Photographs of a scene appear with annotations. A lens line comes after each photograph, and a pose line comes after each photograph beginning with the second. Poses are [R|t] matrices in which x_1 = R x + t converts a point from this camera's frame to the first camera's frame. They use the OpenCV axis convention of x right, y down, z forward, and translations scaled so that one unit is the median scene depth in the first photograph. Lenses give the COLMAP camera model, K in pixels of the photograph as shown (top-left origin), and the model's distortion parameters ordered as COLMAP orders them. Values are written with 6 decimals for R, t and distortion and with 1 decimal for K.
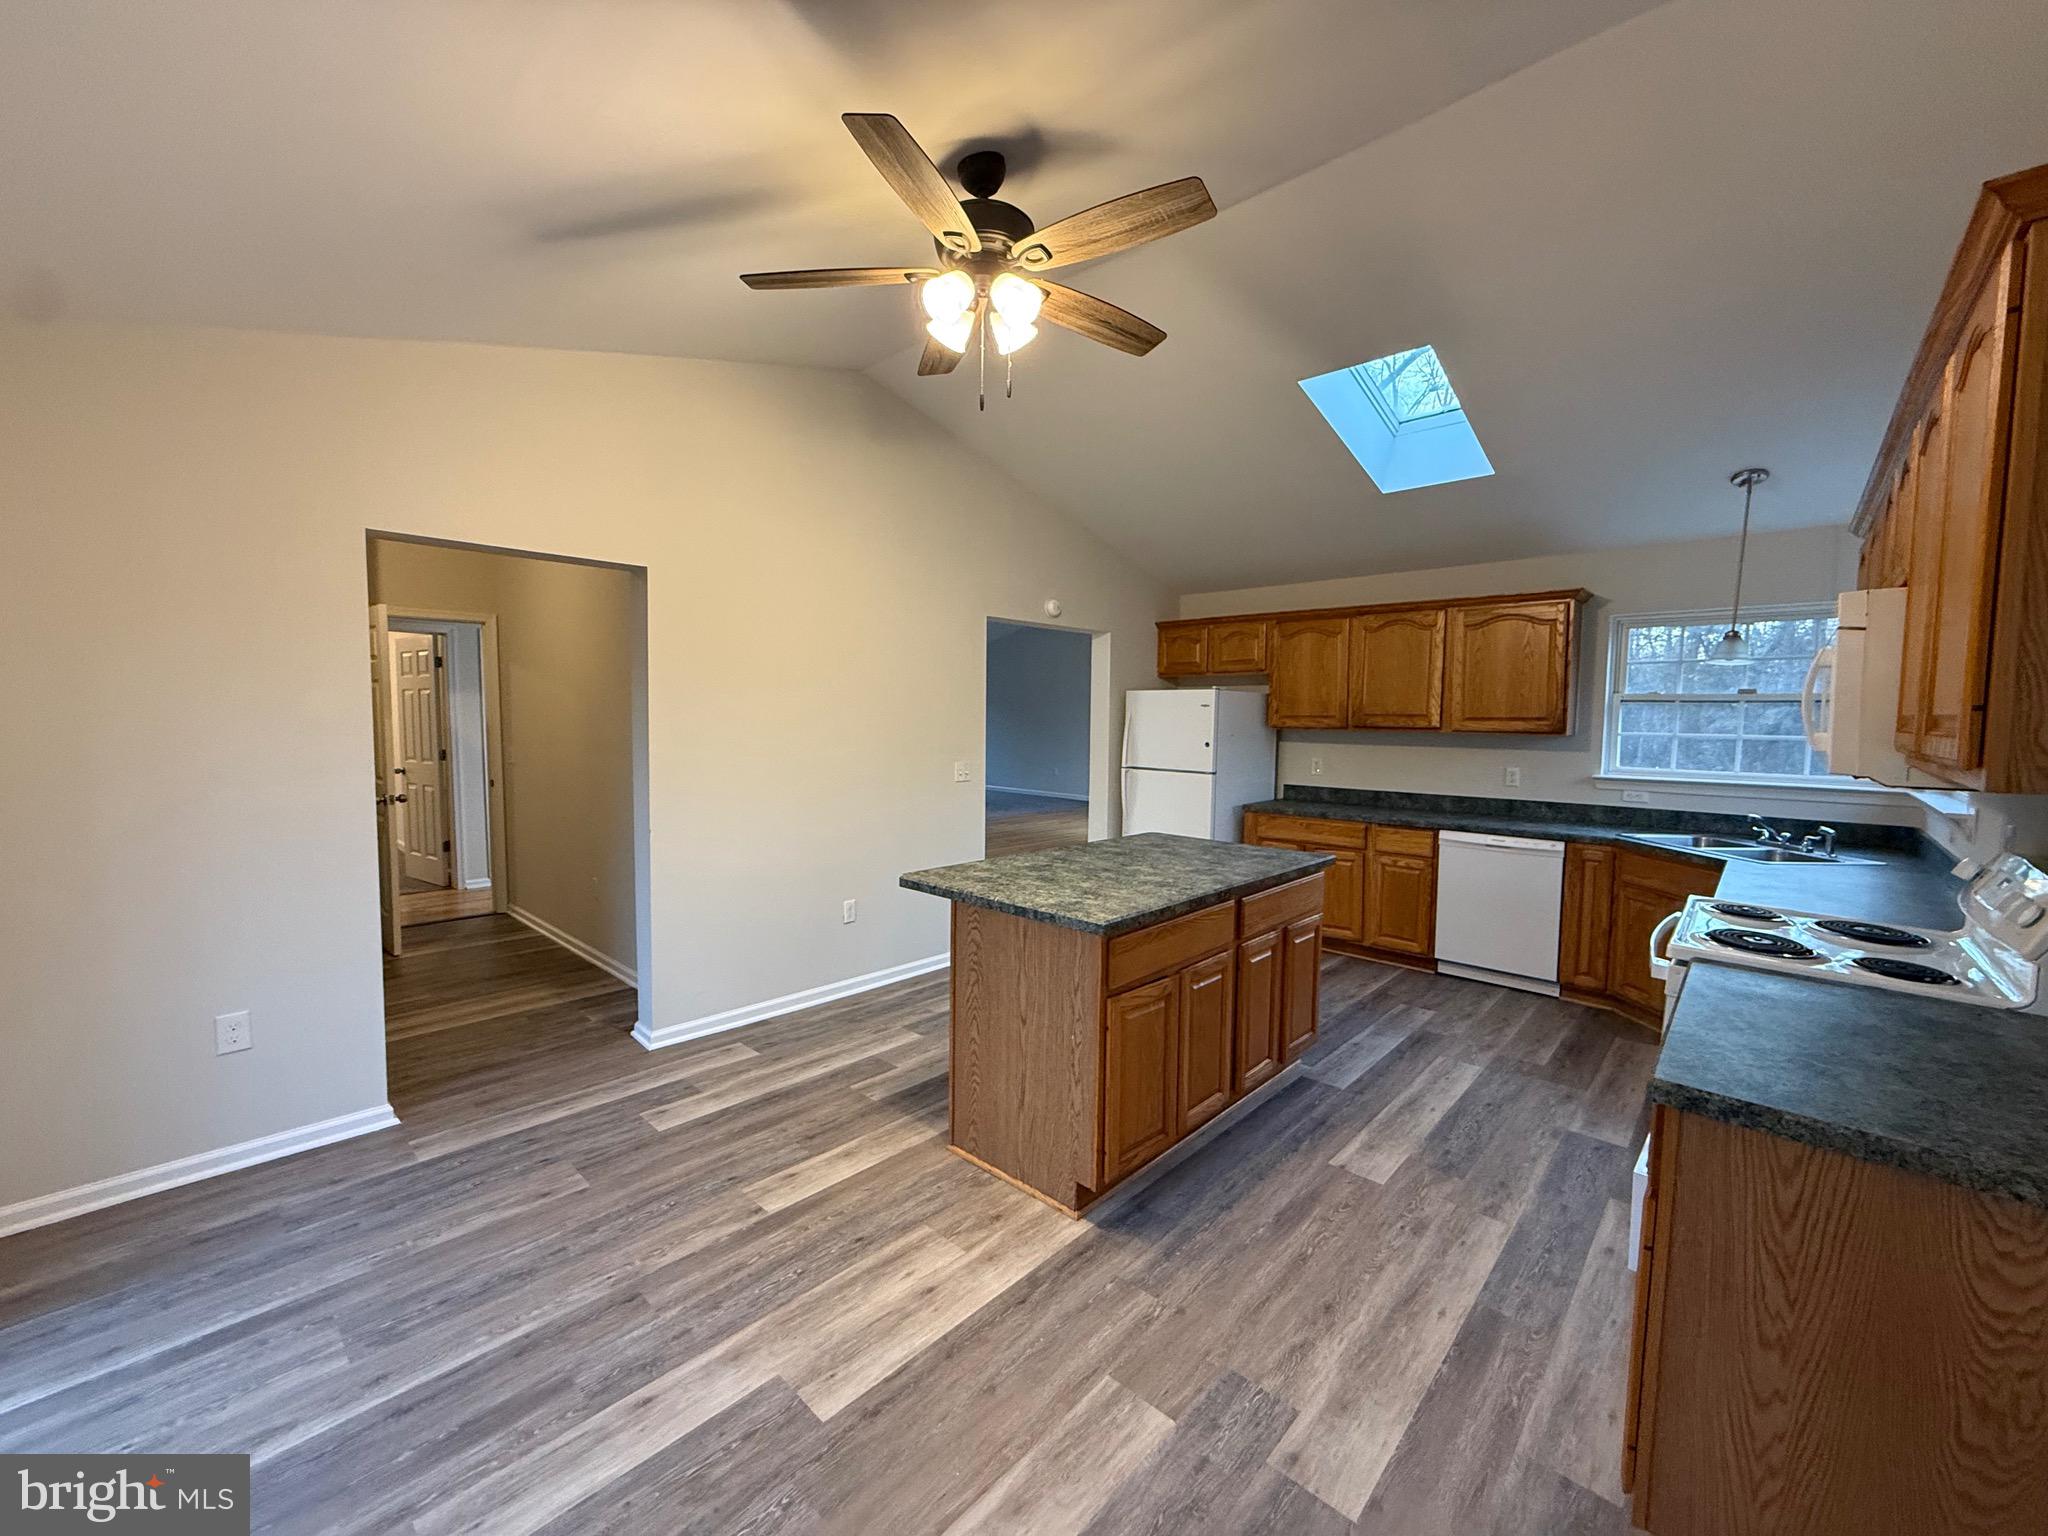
lens RADIAL K [[813.0, 0, 1018.8], [0, 813.0, 768.1], [0, 0, 1]] dist [-0.005595, 0.002194]
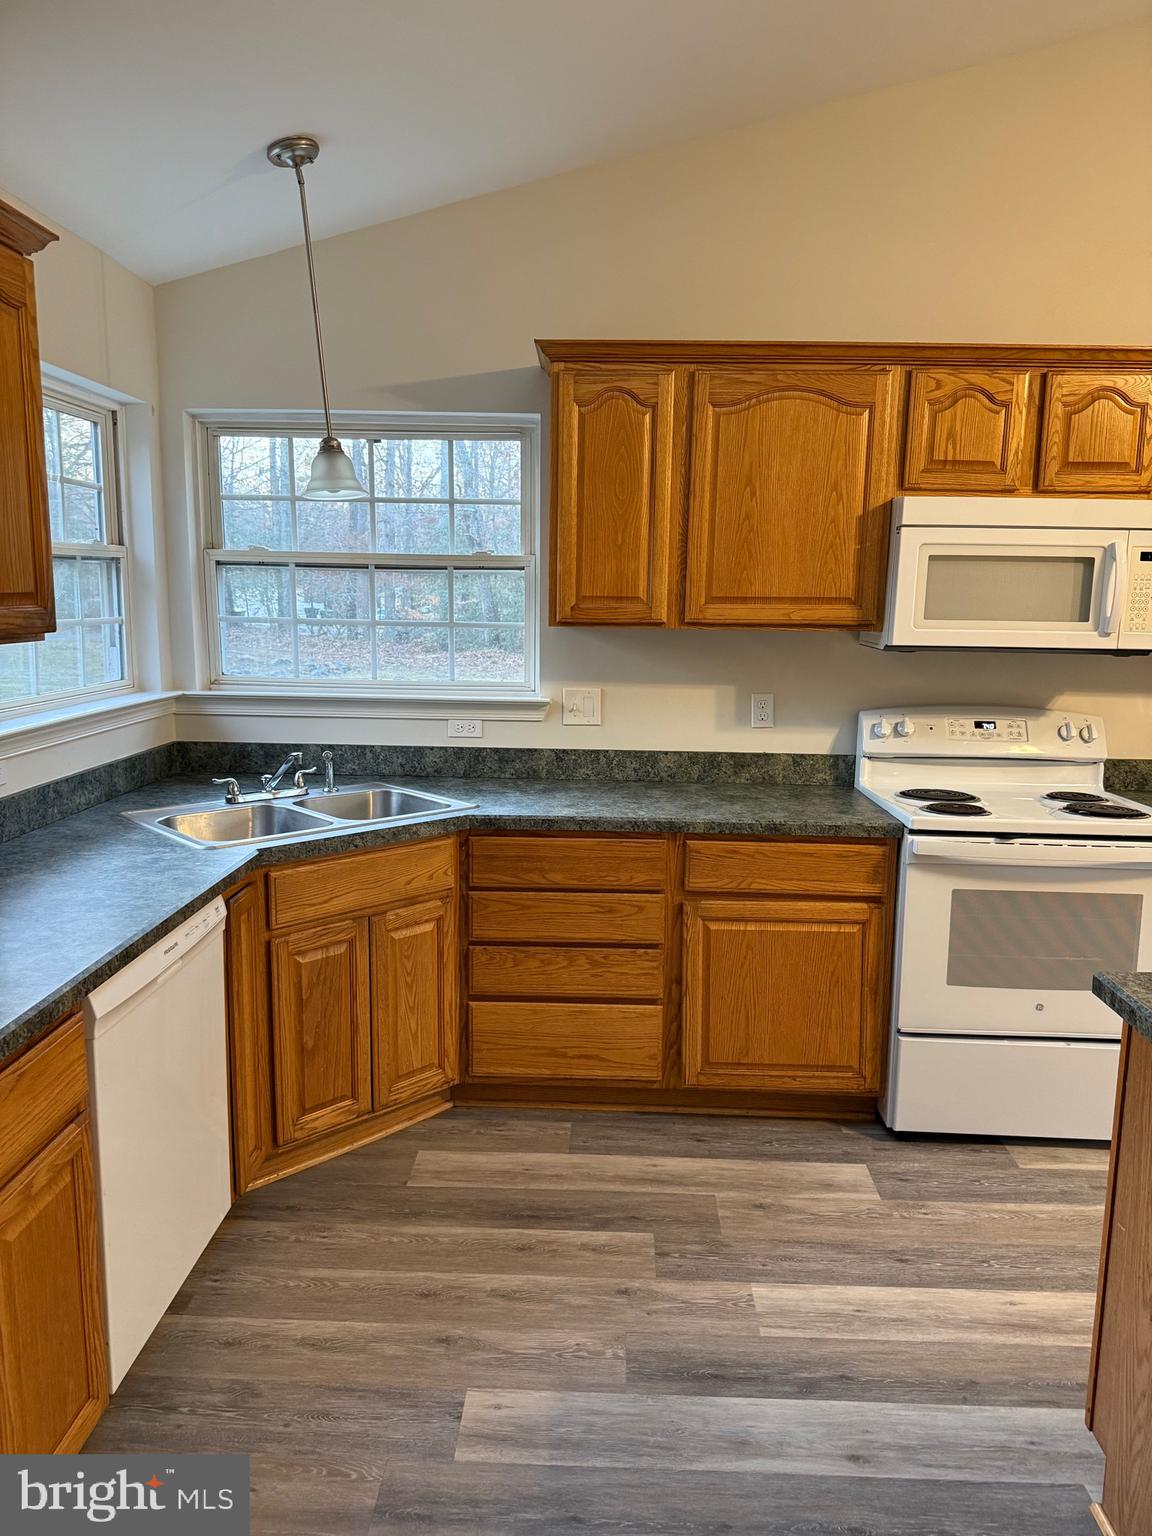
lens RADIAL K [[1090.1, 0, 578.1], [0, 1090.1, 771.6], [0, 0, 1]] dist [0.043523, -0.070102]
pose [[-0.658576, -0.140979, 0.739190, 0.218067], [0.027298, 0.977172, 0.210689, -0.130077], [-0.752019, 0.158933, -0.639694, 1.874349]]
